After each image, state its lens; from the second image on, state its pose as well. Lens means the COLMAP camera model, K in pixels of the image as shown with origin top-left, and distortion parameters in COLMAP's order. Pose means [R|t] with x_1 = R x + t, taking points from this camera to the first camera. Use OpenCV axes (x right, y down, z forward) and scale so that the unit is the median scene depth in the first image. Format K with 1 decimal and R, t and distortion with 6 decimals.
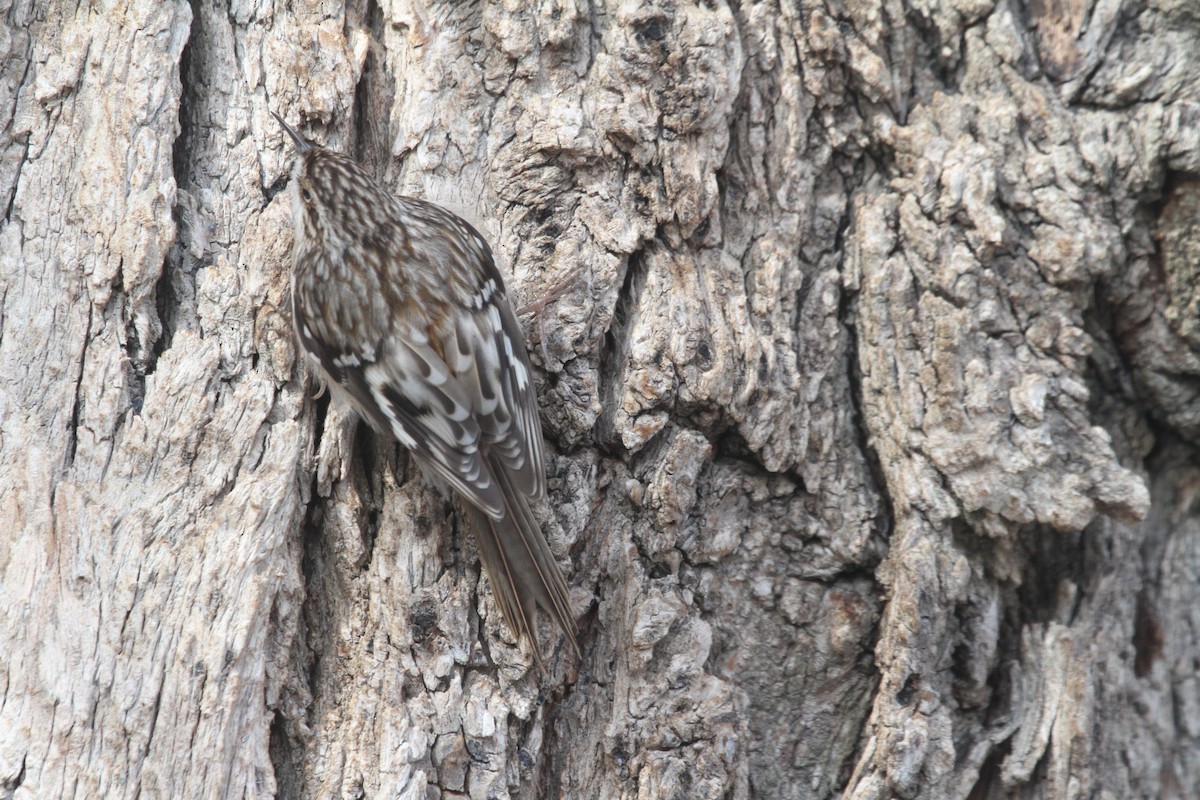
lens RADIAL K [[488.4, 0, 600.0], [0, 488.4, 400.0], [0, 0, 1]] dist [-0.000180, 0.000246]
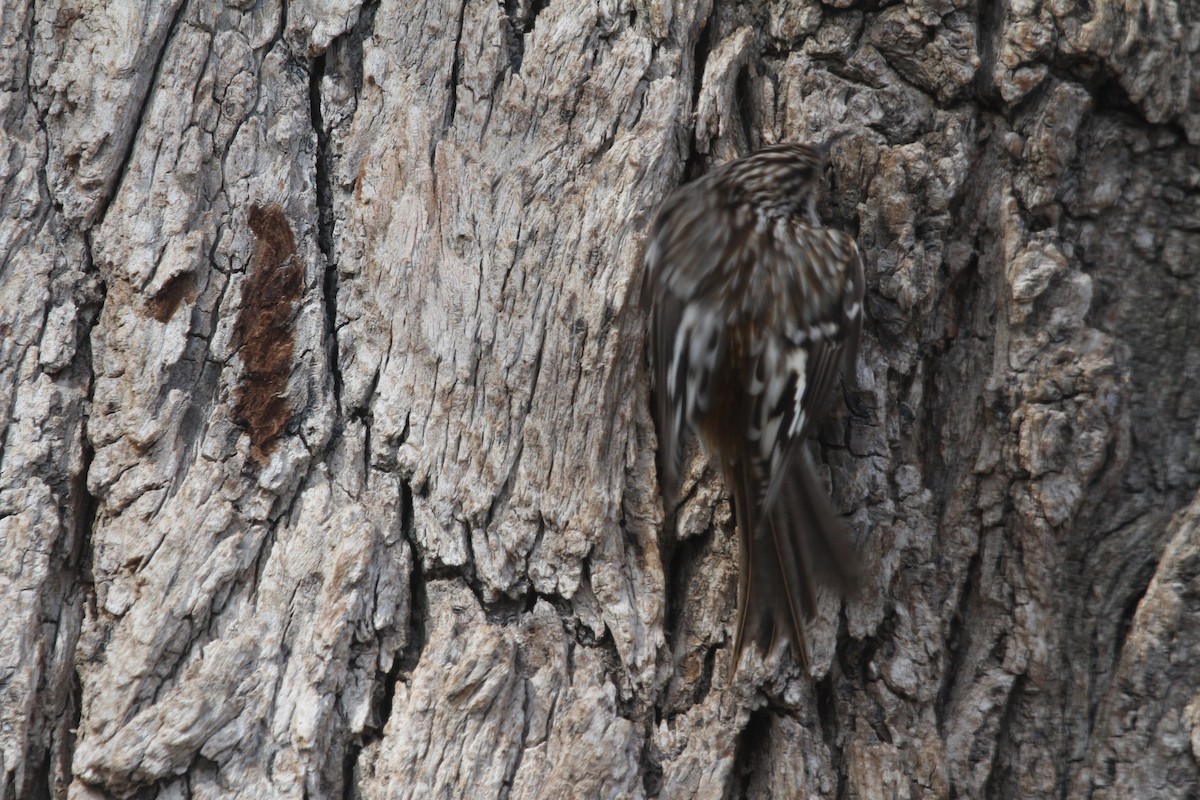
lens RADIAL K [[488.4, 0, 600.0], [0, 488.4, 400.0], [0, 0, 1]] dist [-0.000180, 0.000246]
pose [[0.999951, -0.007606, -0.006275, -0.773183], [0.007637, 0.999958, 0.005018, 0.697840], [0.006236, -0.005066, 0.999968, -0.005489]]
